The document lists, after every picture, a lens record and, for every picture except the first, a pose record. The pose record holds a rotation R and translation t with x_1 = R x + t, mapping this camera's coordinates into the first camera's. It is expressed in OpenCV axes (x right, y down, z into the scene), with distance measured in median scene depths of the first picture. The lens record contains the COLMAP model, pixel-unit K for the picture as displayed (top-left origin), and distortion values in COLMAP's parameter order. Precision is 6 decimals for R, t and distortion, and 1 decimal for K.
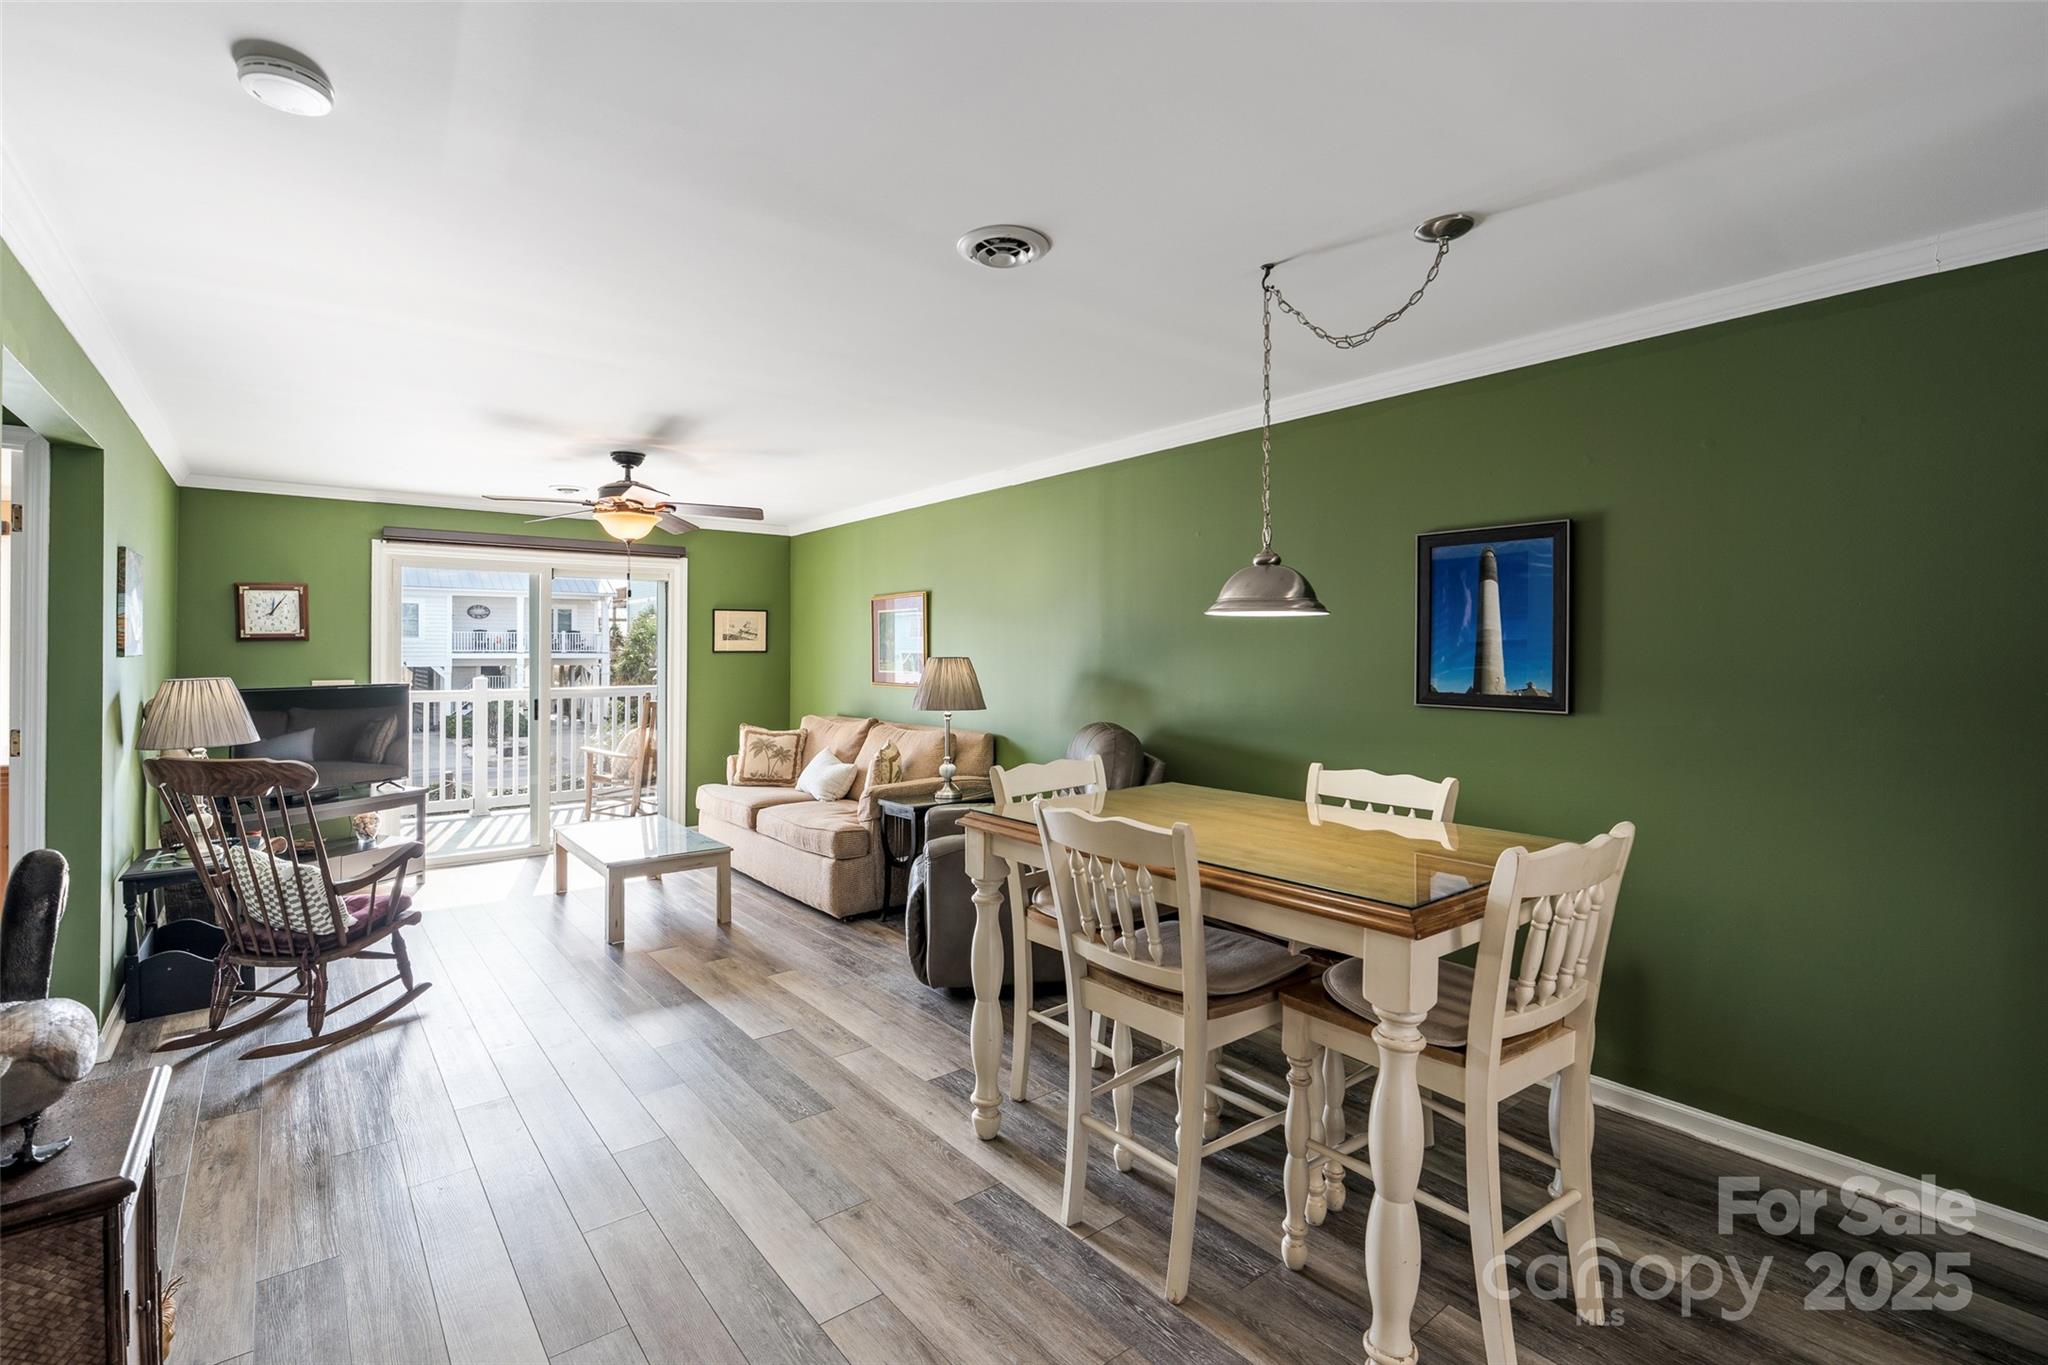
lens RADIAL K [[938.0, 0, 1010.1], [0, 938.0, 645.3], [0, 0, 1]] dist [-0.012887, 0.000288]
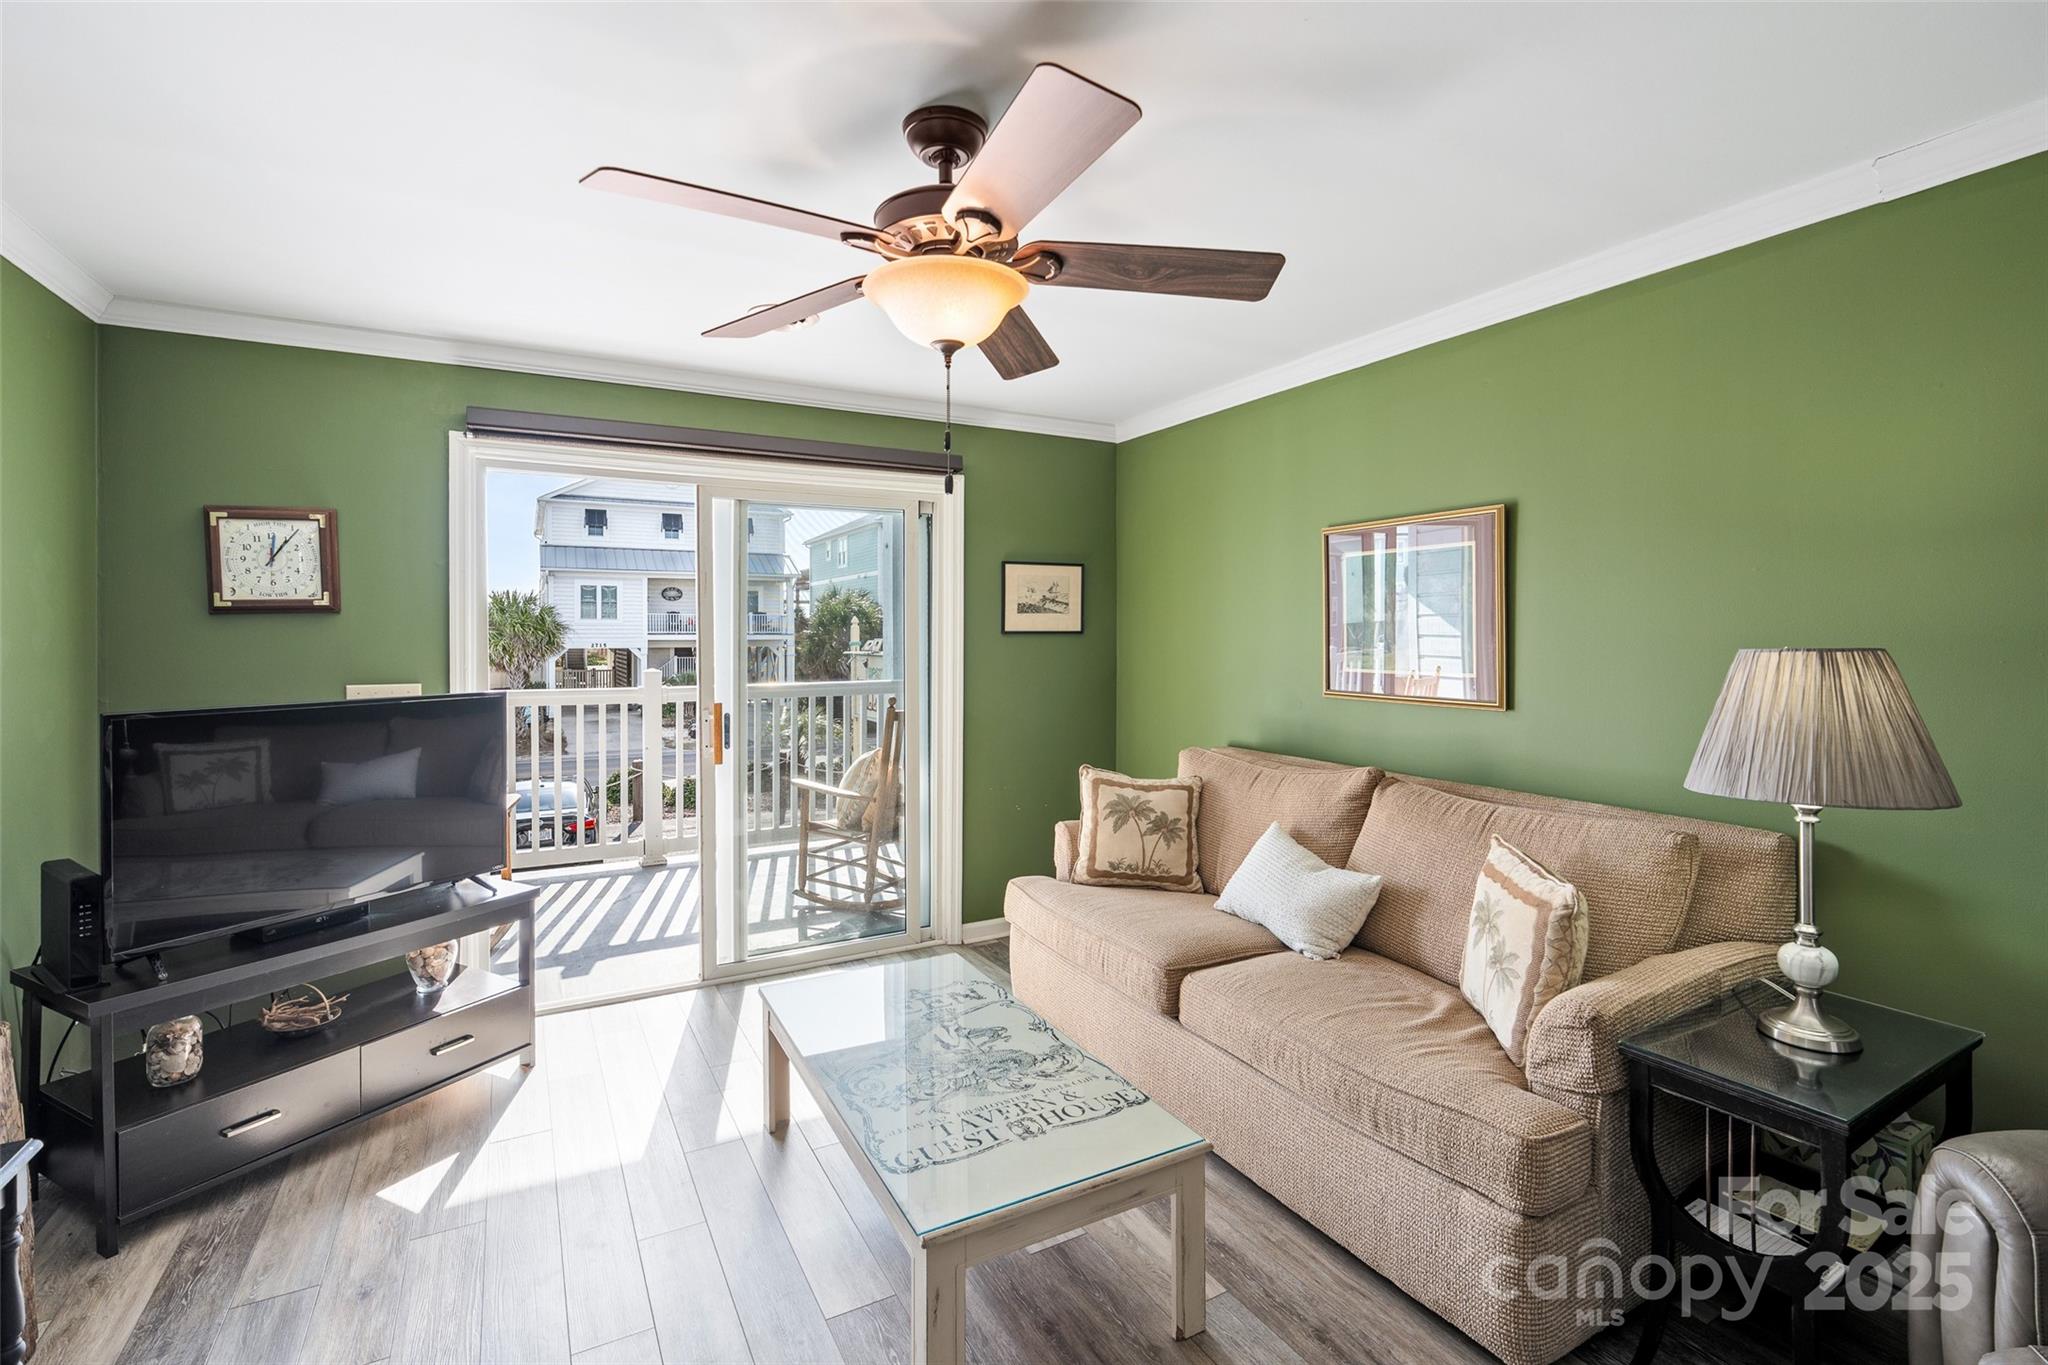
lens RADIAL K [[938.0, 0, 1010.1], [0, 938.0, 645.3], [0, 0, 1]] dist [-0.012887, 0.000288]
pose [[0.984886, 0.001435, -0.173199, -0.286562], [0.001997, 0.999805, 0.019641, 0.004488], [0.173193, -0.019690, 0.984691, 0.563140]]
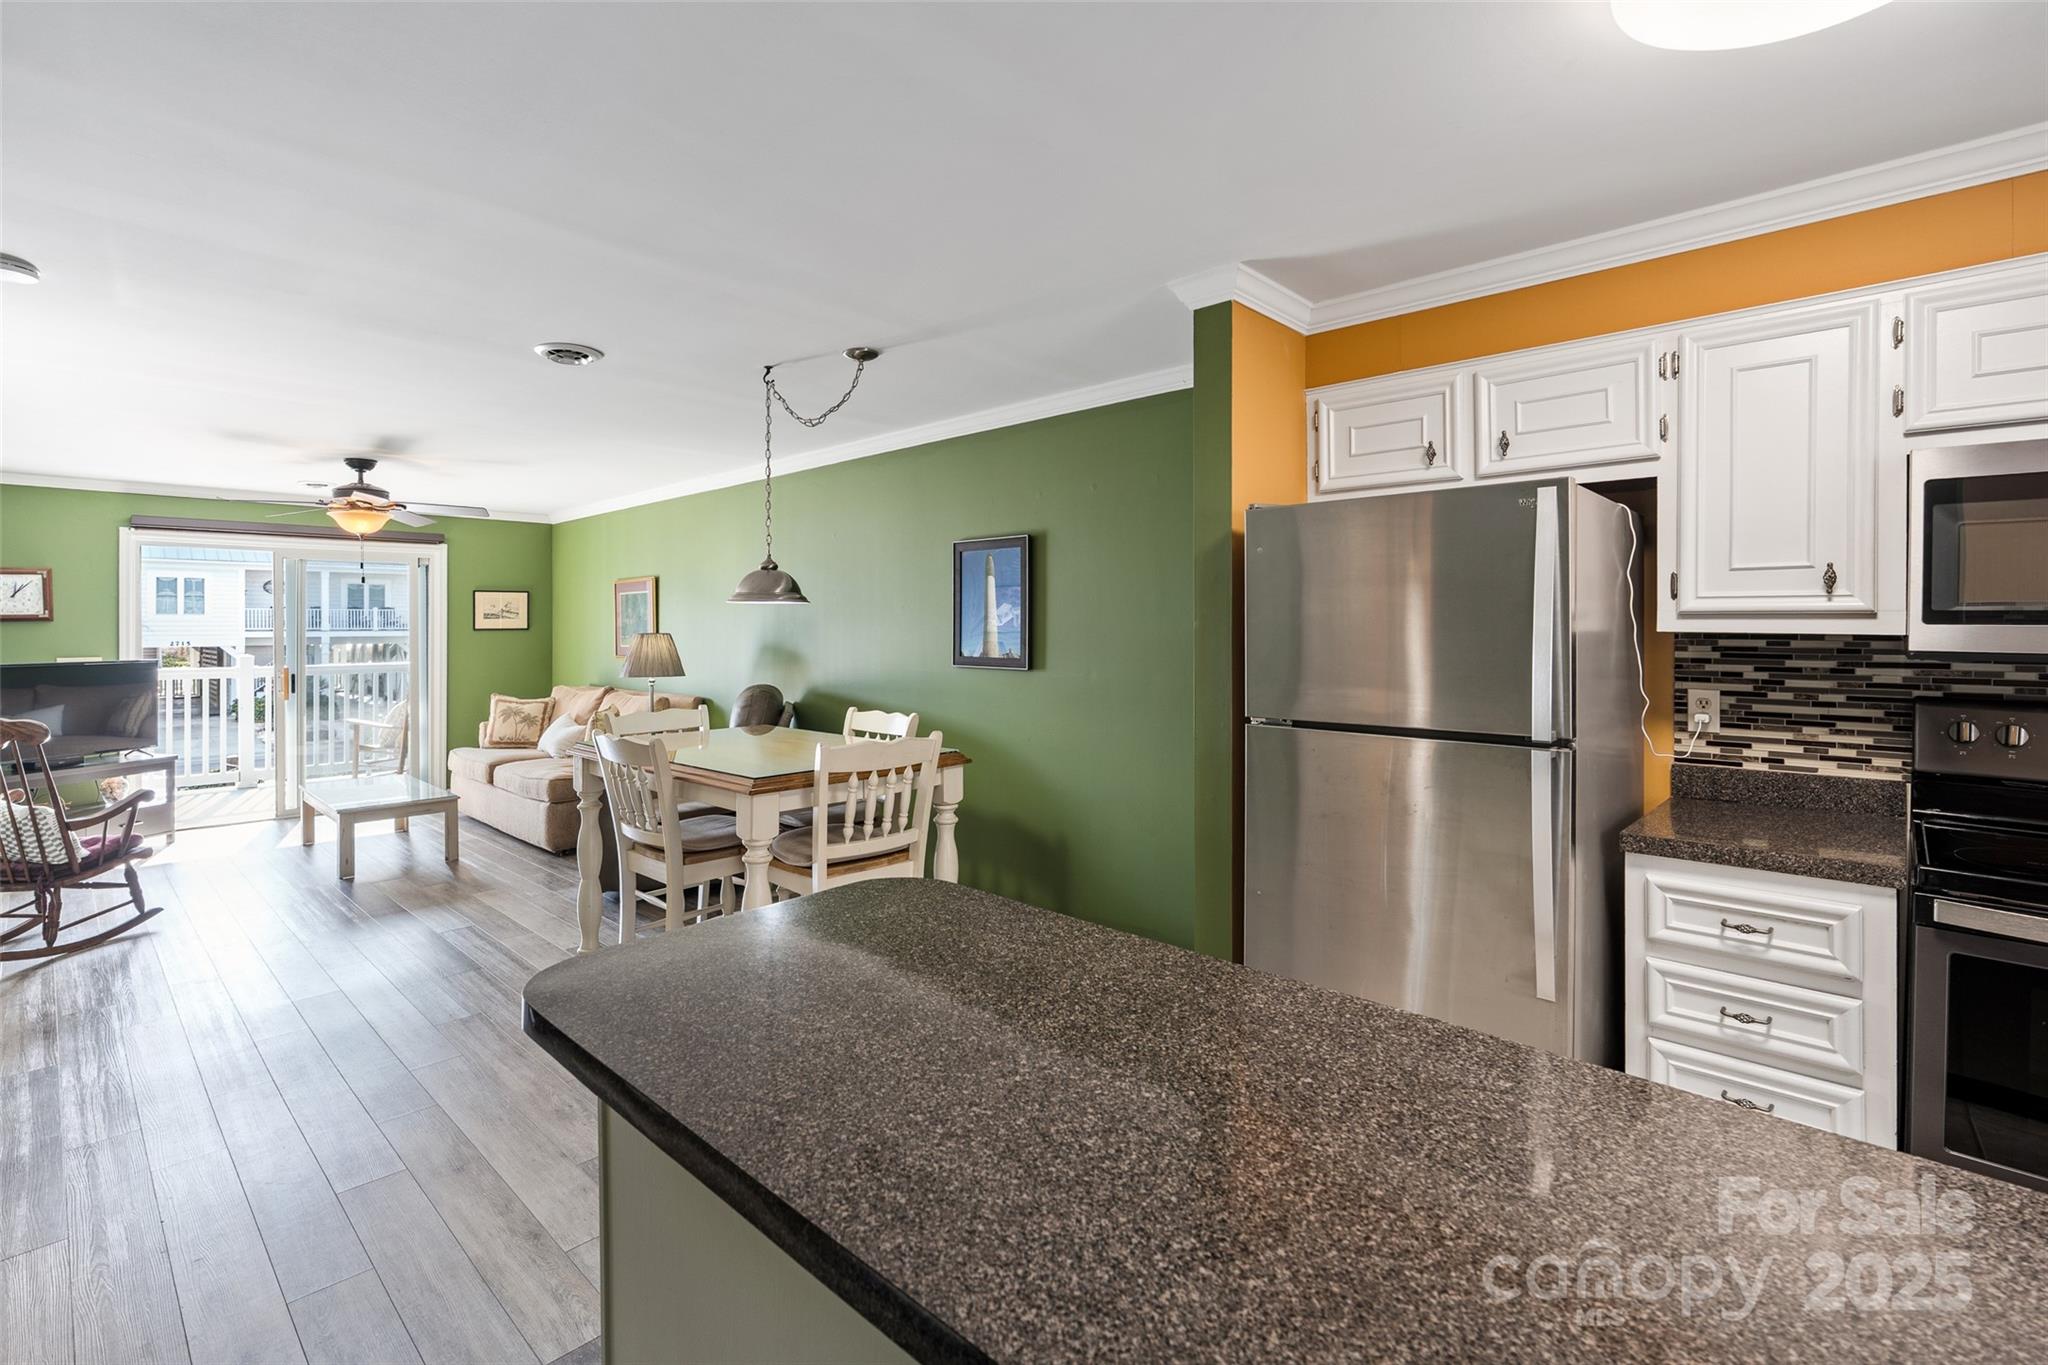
lens RADIAL K [[935.4, 0, 1015.6], [0, 935.4, 621.7], [0, 0, 1]] dist [-0.013369, 0.000850]
pose [[0.988828, -0.003742, 0.149017, 0.203867], [0.003553, 0.999993, 0.001536, -0.002160], [-0.149021, -0.000989, 0.988833, -0.239487]]
